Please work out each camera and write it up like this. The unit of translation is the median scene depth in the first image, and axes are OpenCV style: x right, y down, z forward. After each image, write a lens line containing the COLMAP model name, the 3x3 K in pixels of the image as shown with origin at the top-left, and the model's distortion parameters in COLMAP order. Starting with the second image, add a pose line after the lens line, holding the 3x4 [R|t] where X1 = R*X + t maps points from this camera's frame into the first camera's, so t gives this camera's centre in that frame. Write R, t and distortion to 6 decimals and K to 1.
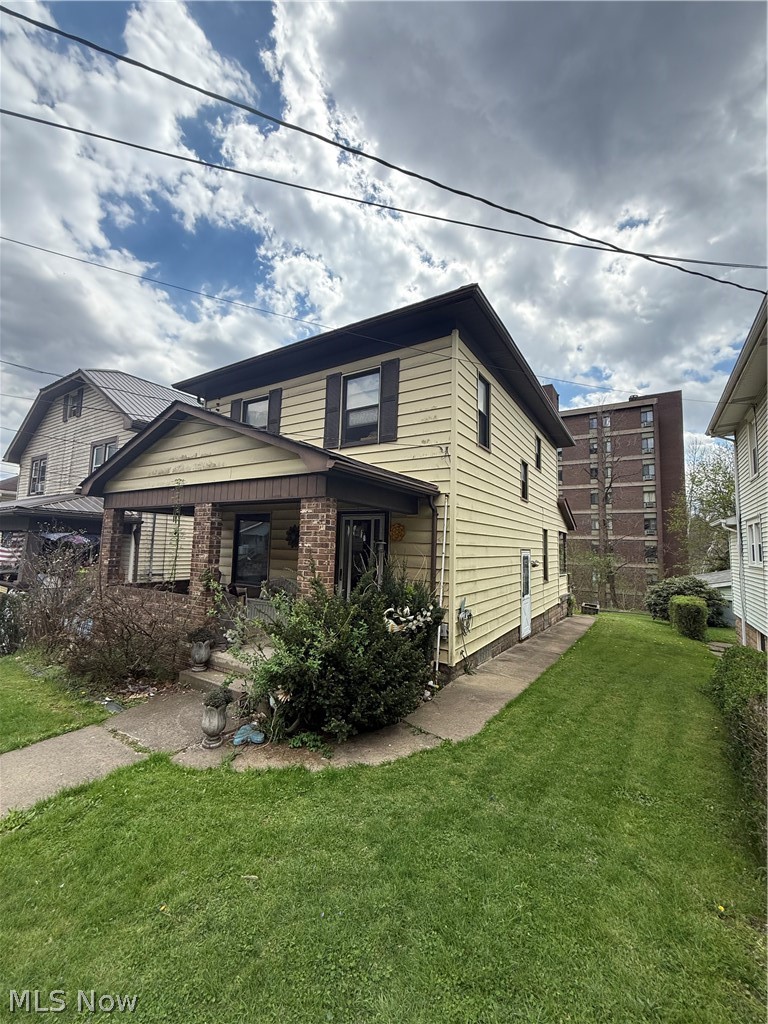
lens RADIAL K [[409.8, 0, 384.0], [0, 409.8, 512.0], [0, 0, 1]] dist [0.001055, 0.000055]
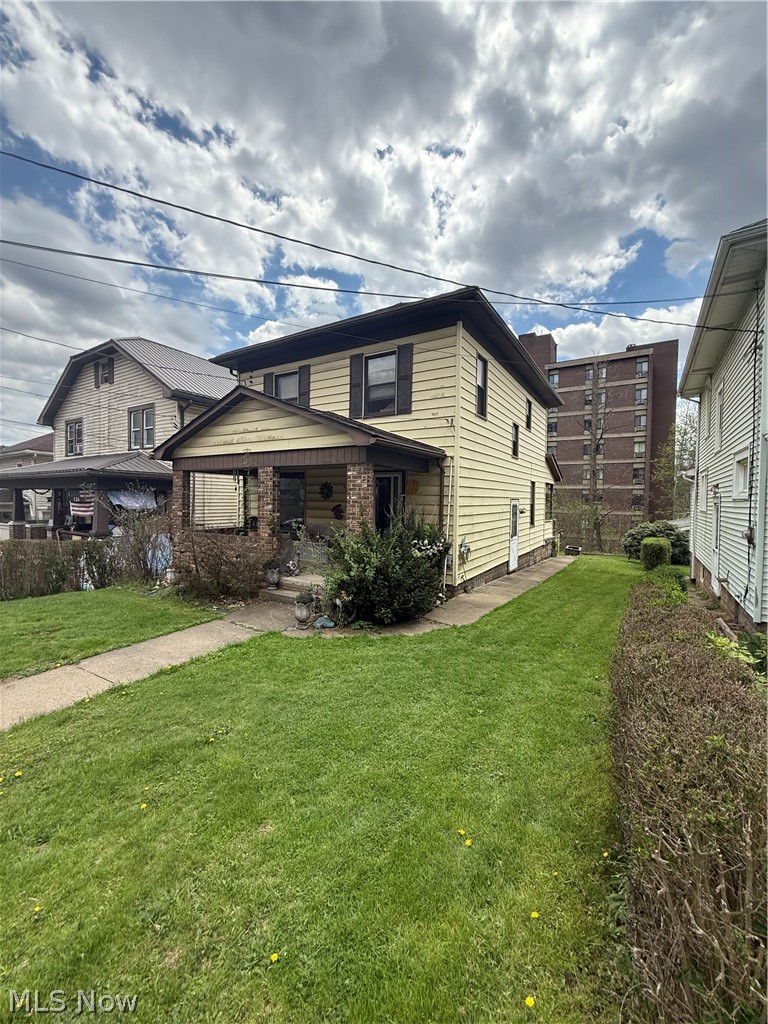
lens RADIAL K [[409.8, 0, 384.0], [0, 409.8, 512.0], [0, 0, 1]] dist [0.001055, 0.000055]
pose [[0.999875, -0.013529, 0.008134, -0.059097], [0.012482, 0.993012, 0.117355, -0.020523], [-0.009665, -0.117239, 0.993057, -0.239708]]
